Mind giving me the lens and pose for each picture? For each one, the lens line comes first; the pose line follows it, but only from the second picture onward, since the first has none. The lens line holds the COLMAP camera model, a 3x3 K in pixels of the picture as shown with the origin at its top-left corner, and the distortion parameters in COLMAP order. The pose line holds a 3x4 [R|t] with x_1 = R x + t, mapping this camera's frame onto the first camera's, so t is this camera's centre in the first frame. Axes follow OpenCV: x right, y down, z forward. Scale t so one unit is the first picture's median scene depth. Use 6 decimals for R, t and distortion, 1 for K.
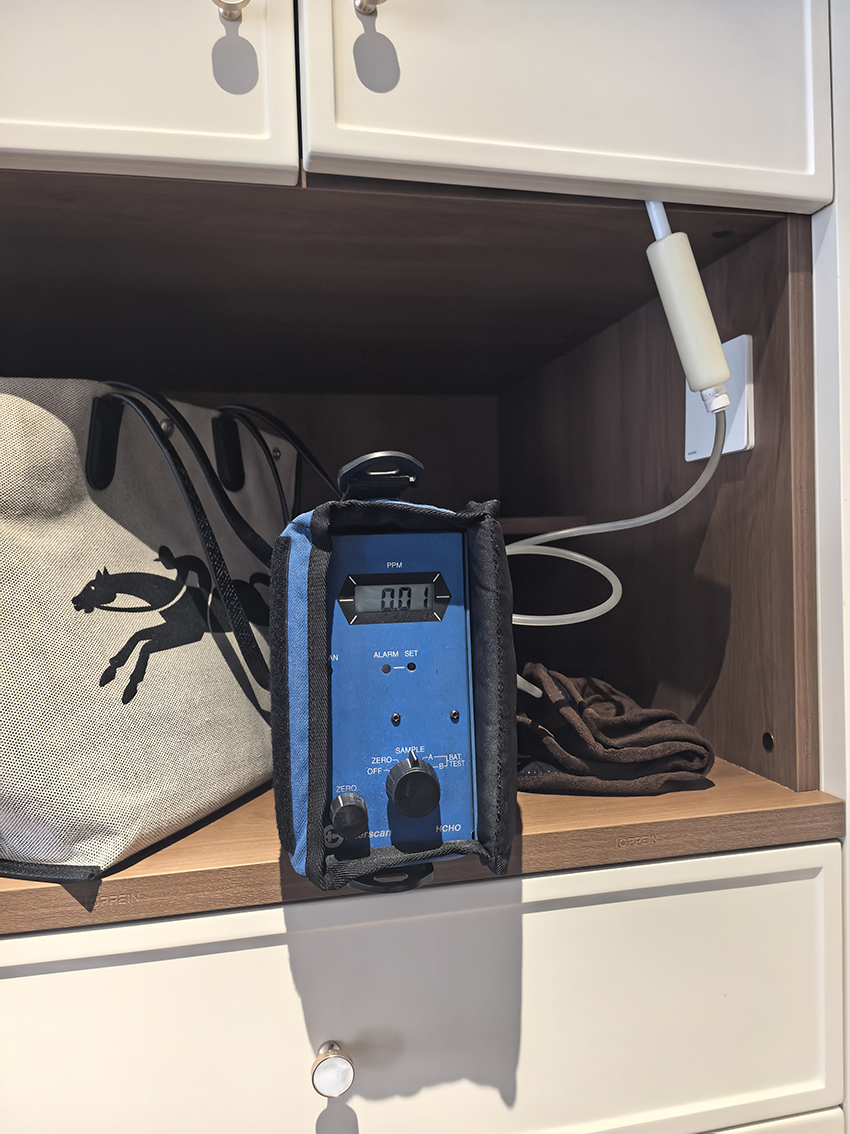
lens RADIAL K [[820.9, 0, 427.9], [0, 820.9, 564.8], [0, 0, 1]] dist [0.062987, -0.075263]
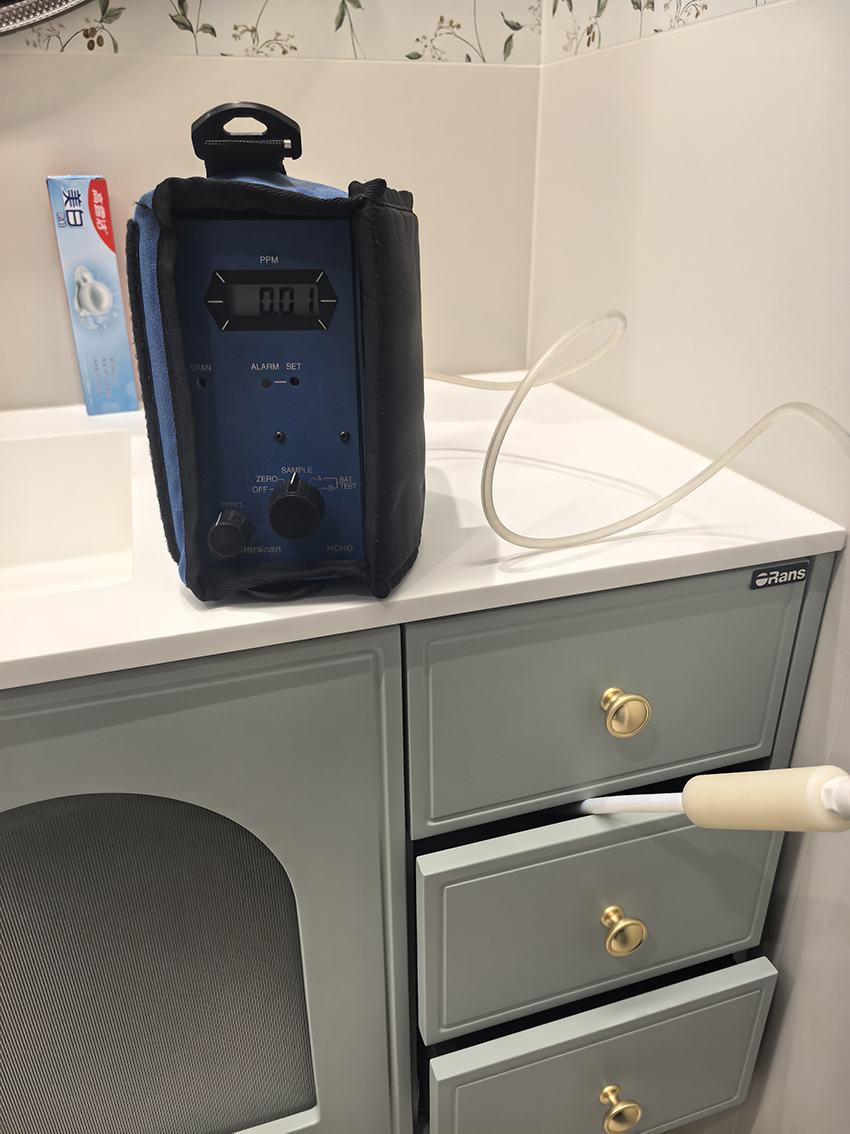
lens RADIAL K [[820.9, 0, 427.9], [0, 820.9, 564.8], [0, 0, 1]] dist [0.062987, -0.075263]
pose [[0.993134, 0.067940, -0.095237, 0.223785], [-0.023482, 0.913284, 0.406647, -0.063119], [0.114605, -0.401618, 0.908608, 0.114329]]
